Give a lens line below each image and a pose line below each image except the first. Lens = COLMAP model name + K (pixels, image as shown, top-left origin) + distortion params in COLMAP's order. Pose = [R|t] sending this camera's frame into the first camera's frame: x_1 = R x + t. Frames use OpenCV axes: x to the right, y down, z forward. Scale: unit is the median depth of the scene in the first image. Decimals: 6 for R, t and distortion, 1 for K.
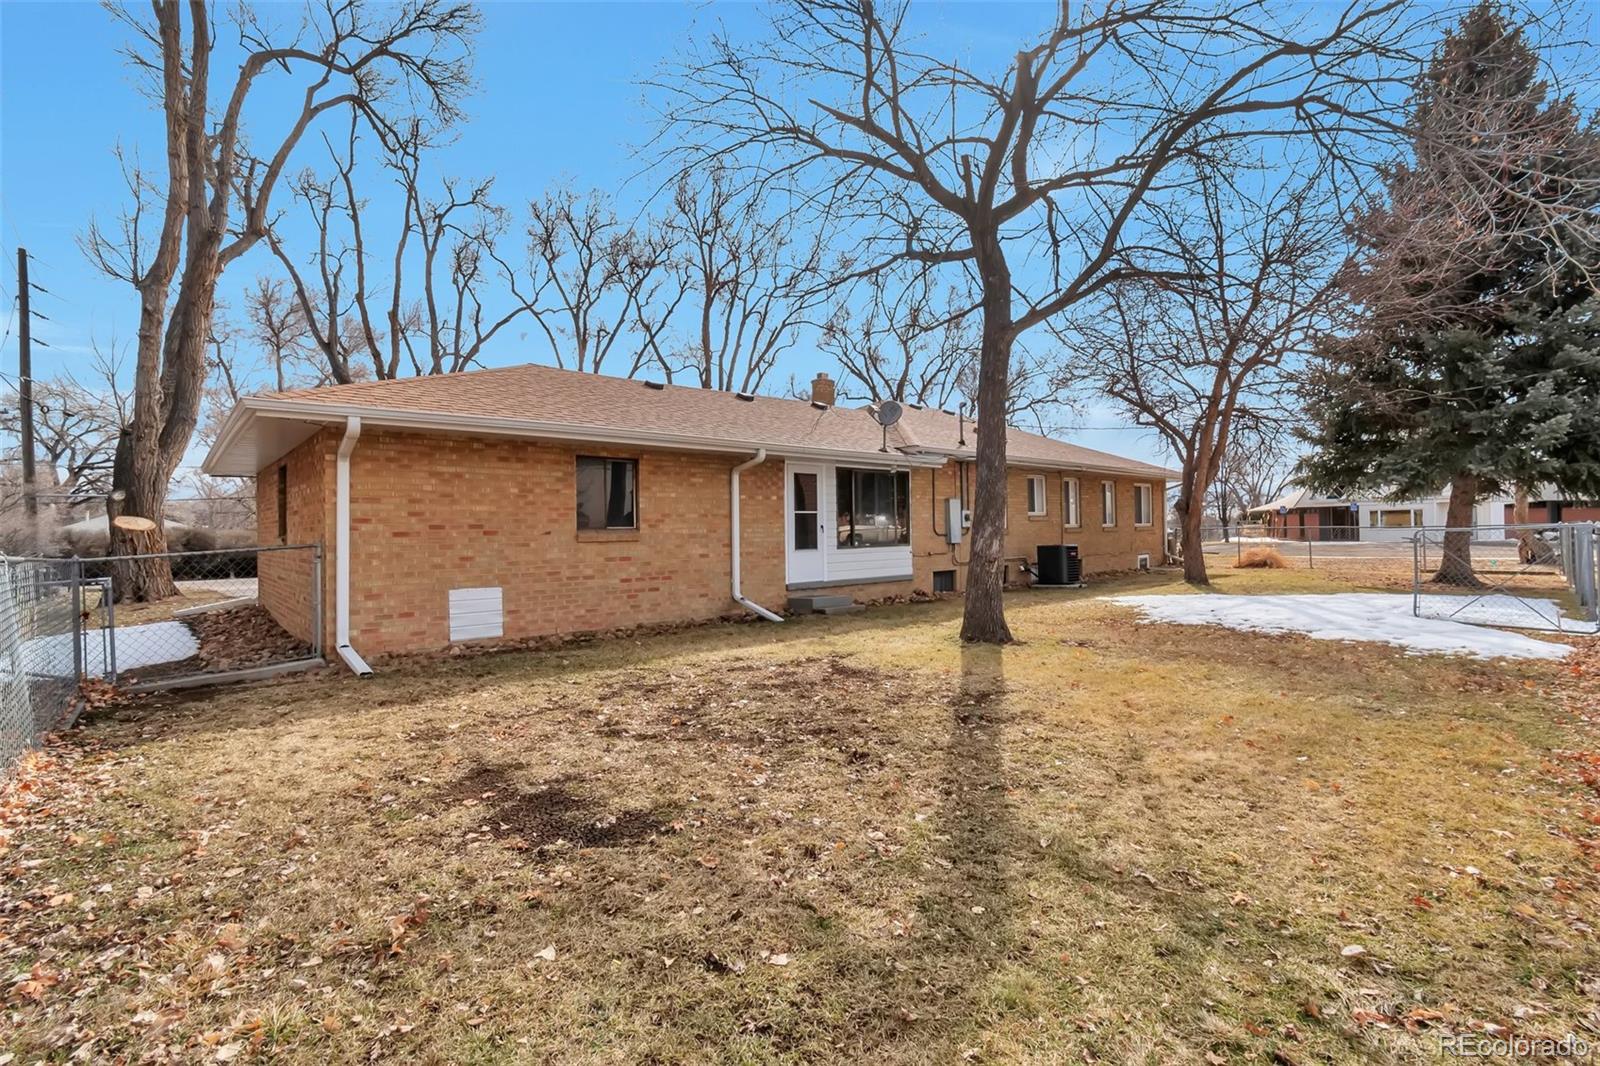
lens RADIAL K [[717.3, 0, 799.8], [0, 717.3, 534.6], [0, 0, 1]] dist [0.000945, -0.000121]
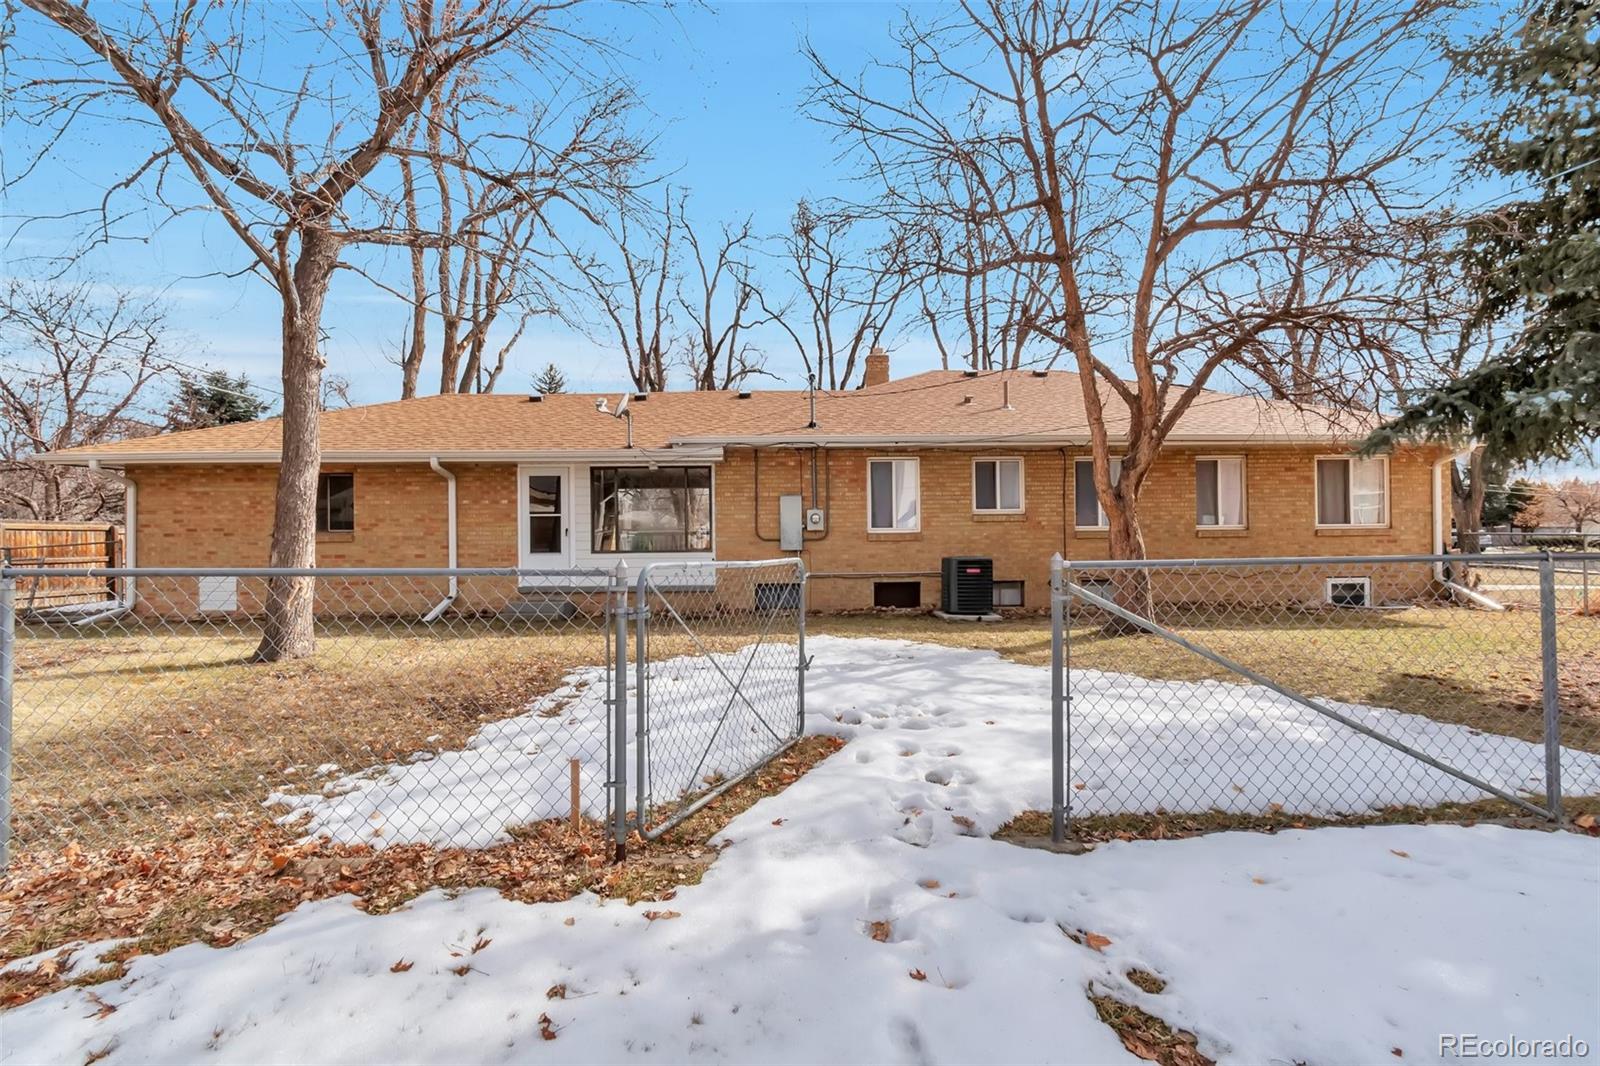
lens RADIAL K [[717.3, 0, 799.8], [0, 717.3, 525.0], [0, 0, 1]] dist [0.000945, -0.000121]
pose [[0.766503, 0.007616, -0.642196, 0.948622], [-0.007167, 0.999969, 0.003305, -0.024217], [0.642201, 0.002069, 0.766533, 0.483639]]
